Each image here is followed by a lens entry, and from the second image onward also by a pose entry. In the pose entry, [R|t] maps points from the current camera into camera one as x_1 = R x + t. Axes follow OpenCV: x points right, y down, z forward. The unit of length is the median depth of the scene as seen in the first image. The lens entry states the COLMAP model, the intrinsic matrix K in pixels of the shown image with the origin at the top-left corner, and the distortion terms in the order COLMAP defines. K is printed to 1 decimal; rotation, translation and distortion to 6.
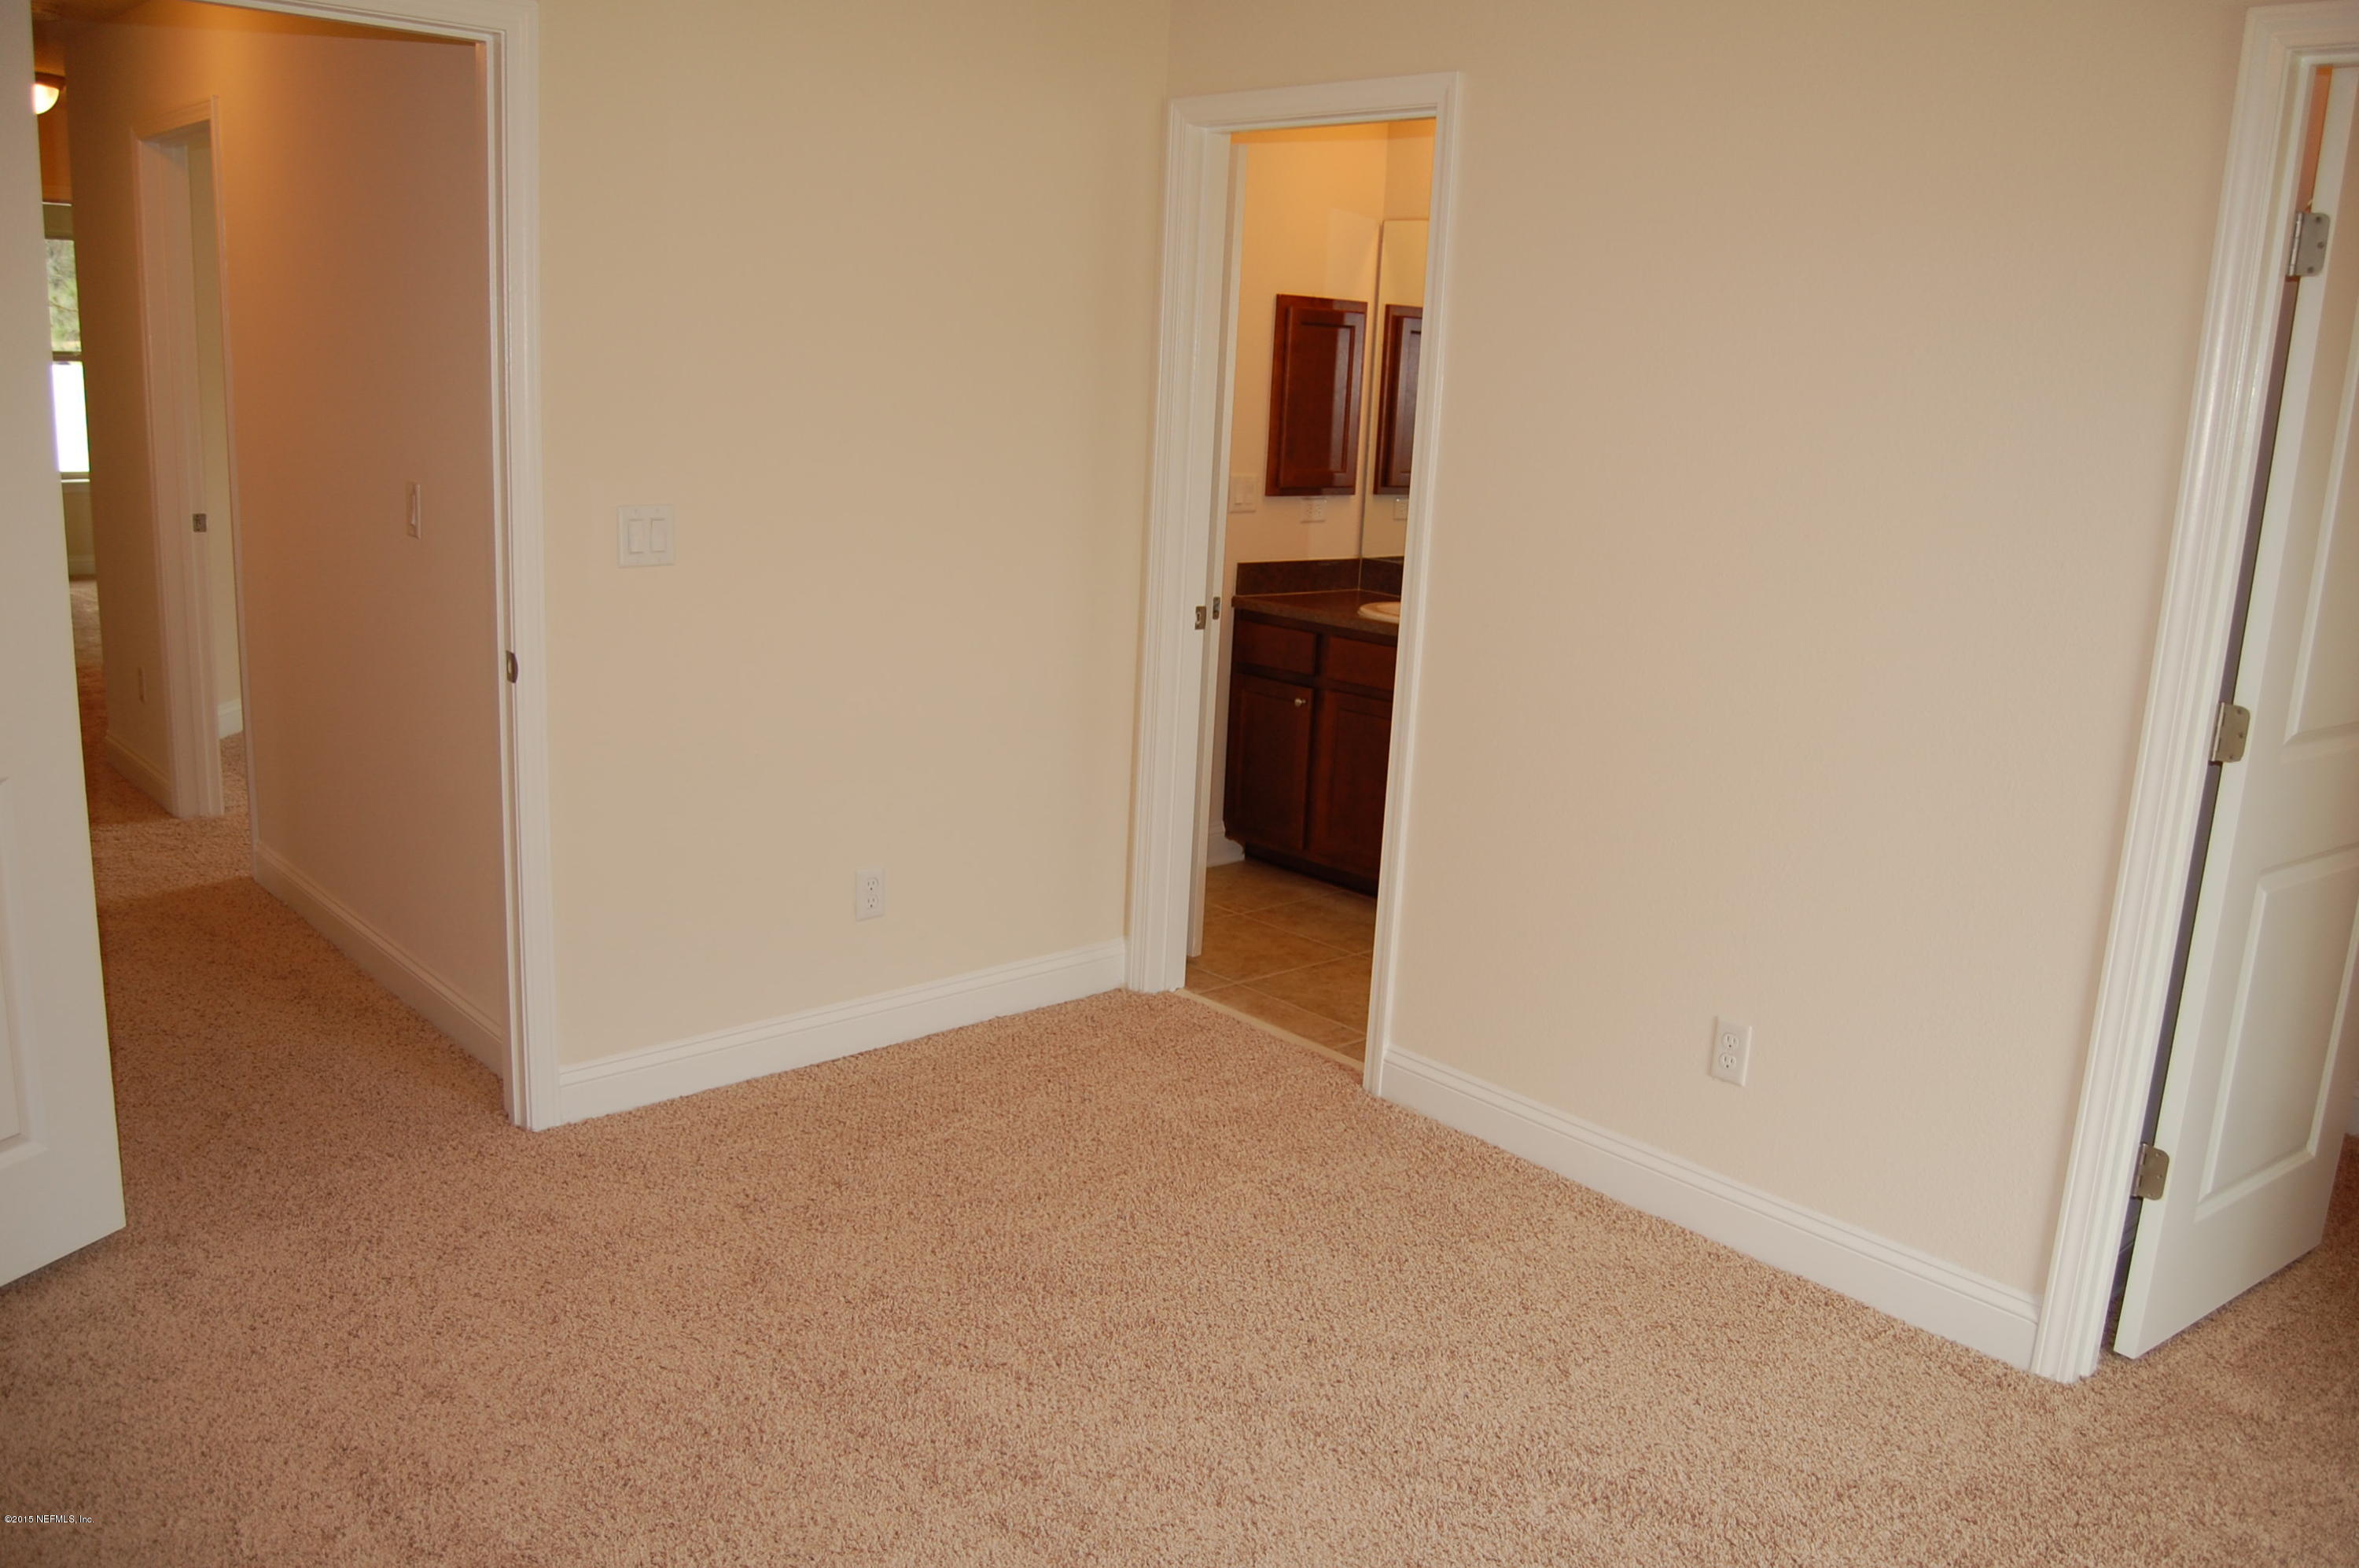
lens RADIAL K [[1846.2, 0, 1187.5], [0, 1846.2, 791.3], [0, 0, 1]] dist [-0.097871, 0.042396]
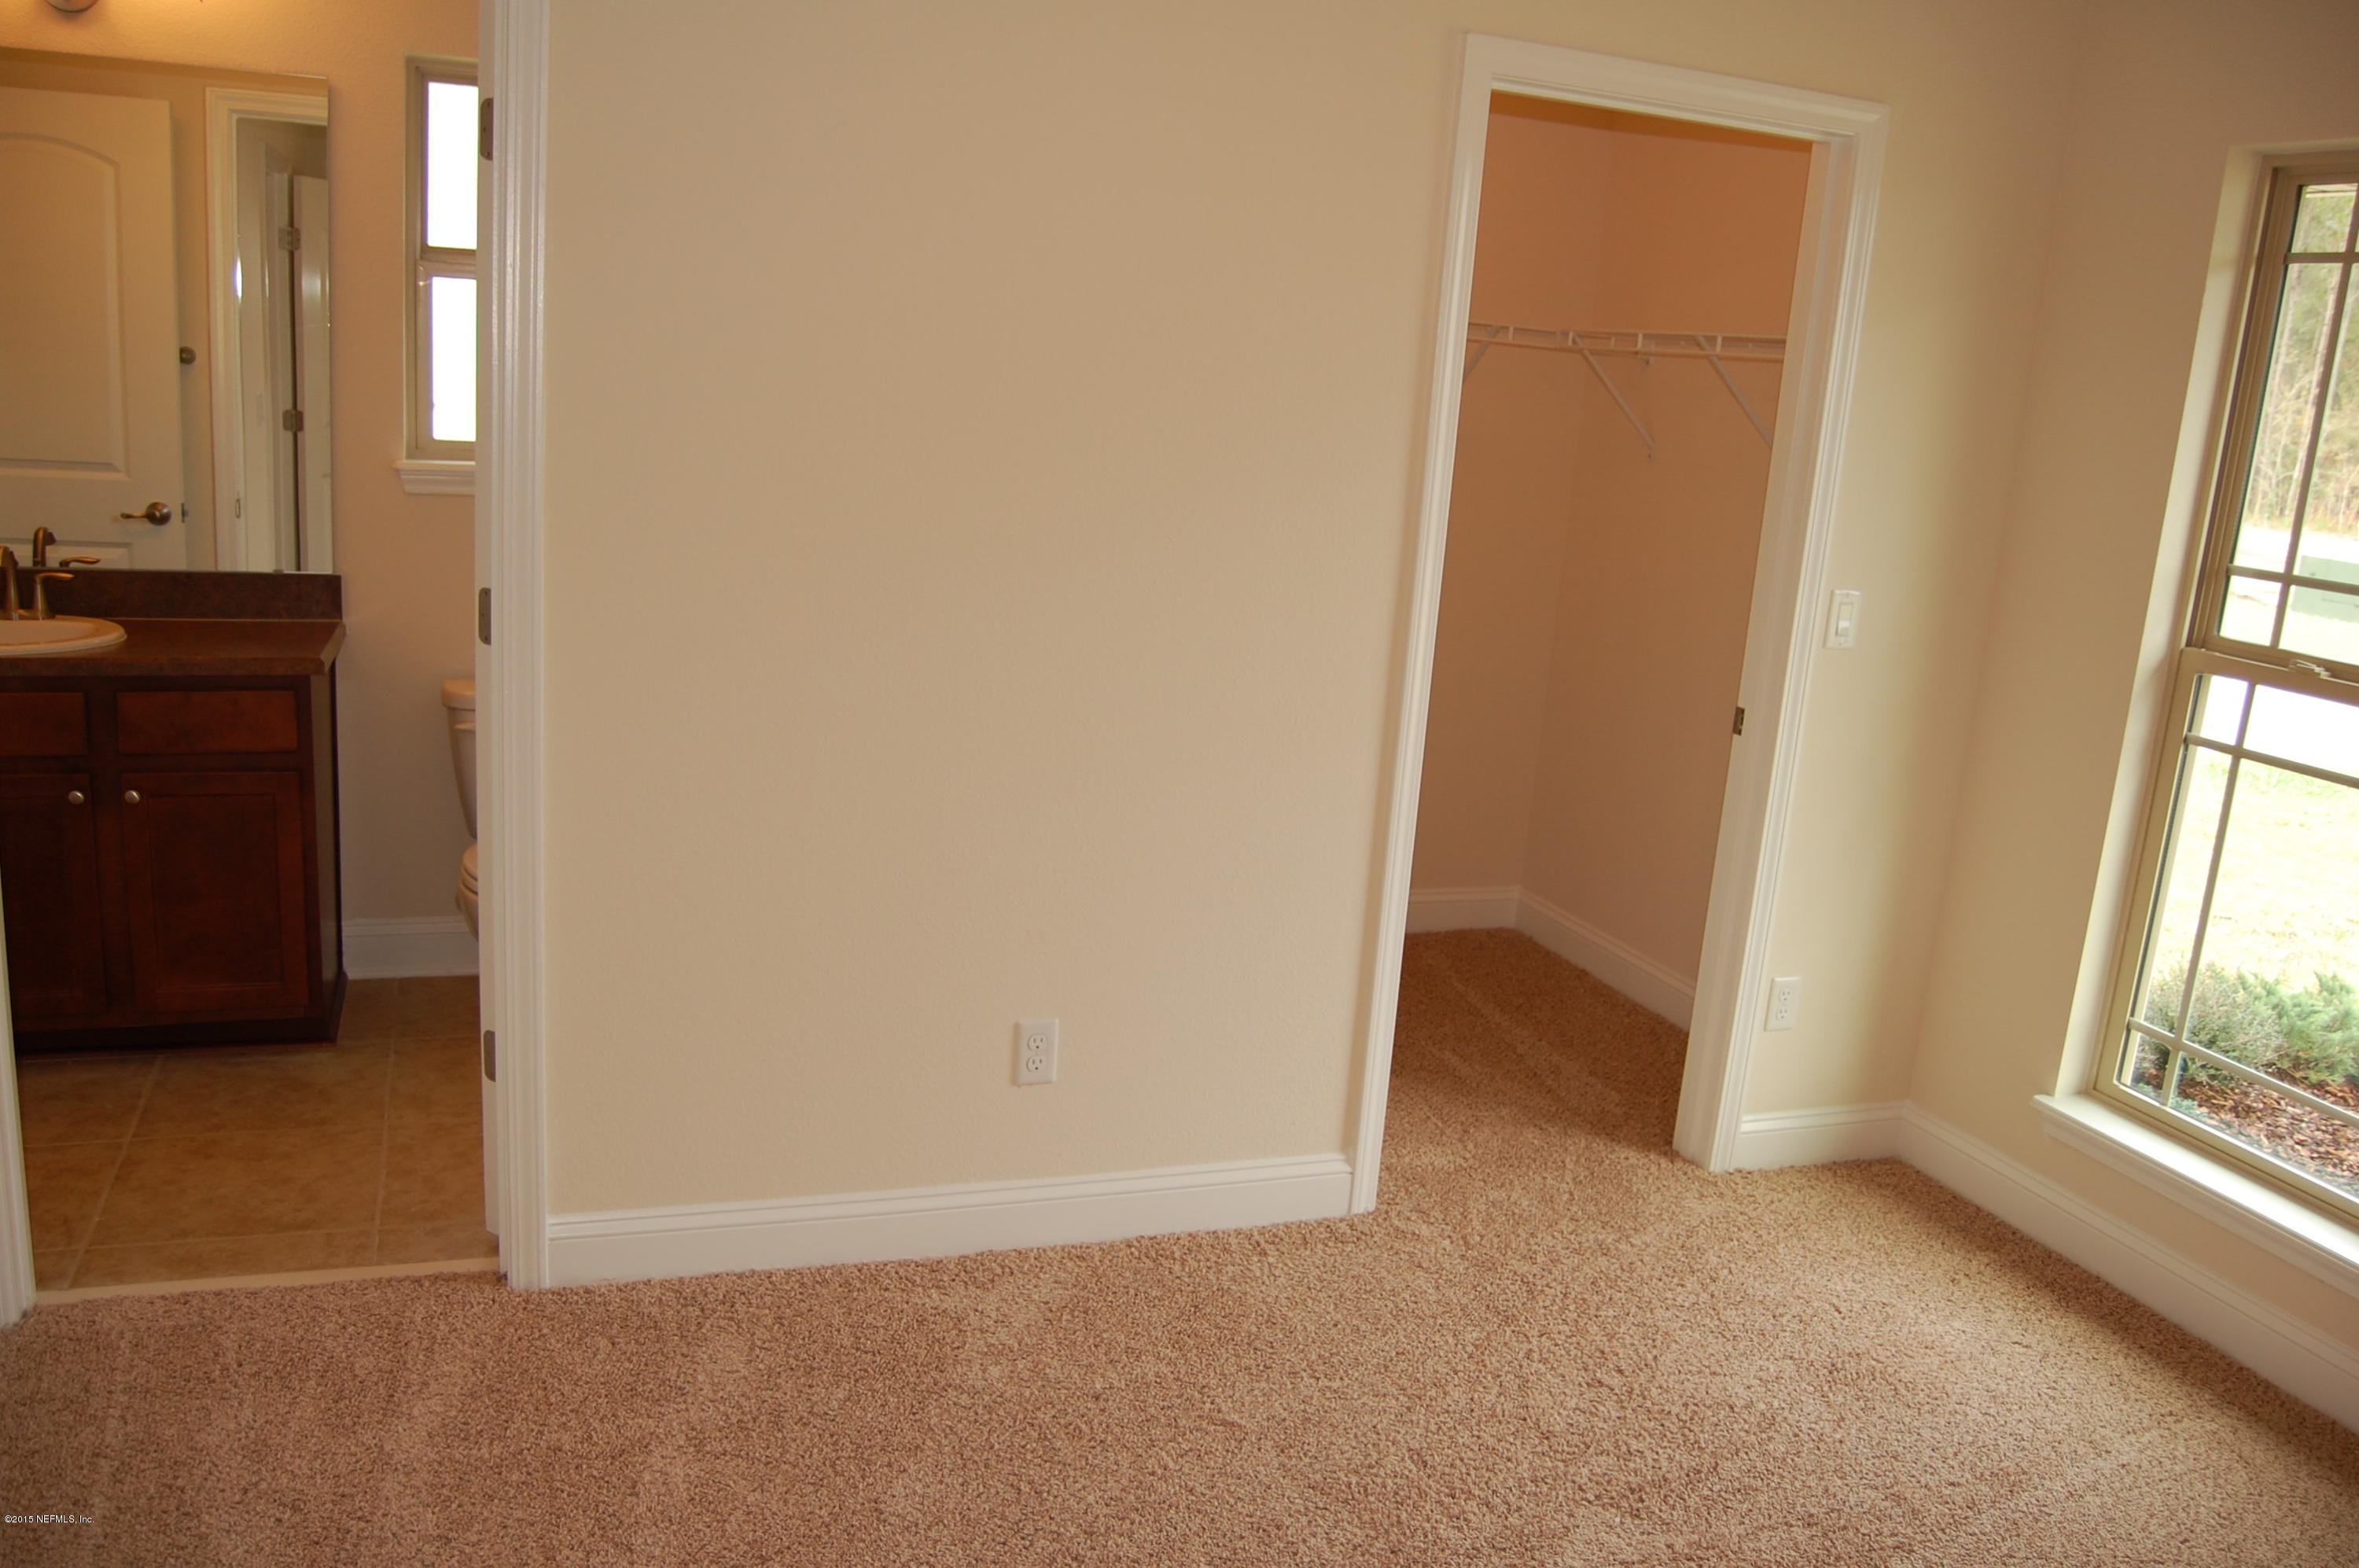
lens RADIAL K [[1846.2, 0, 1187.5], [0, 1846.2, 791.3], [0, 0, 1]] dist [-0.097871, 0.042396]
pose [[0.368342, -0.228963, 0.901055, -0.496801], [0.148883, 0.971218, 0.185930, -0.152790], [-0.917692, 0.065666, 0.391829, 0.544559]]
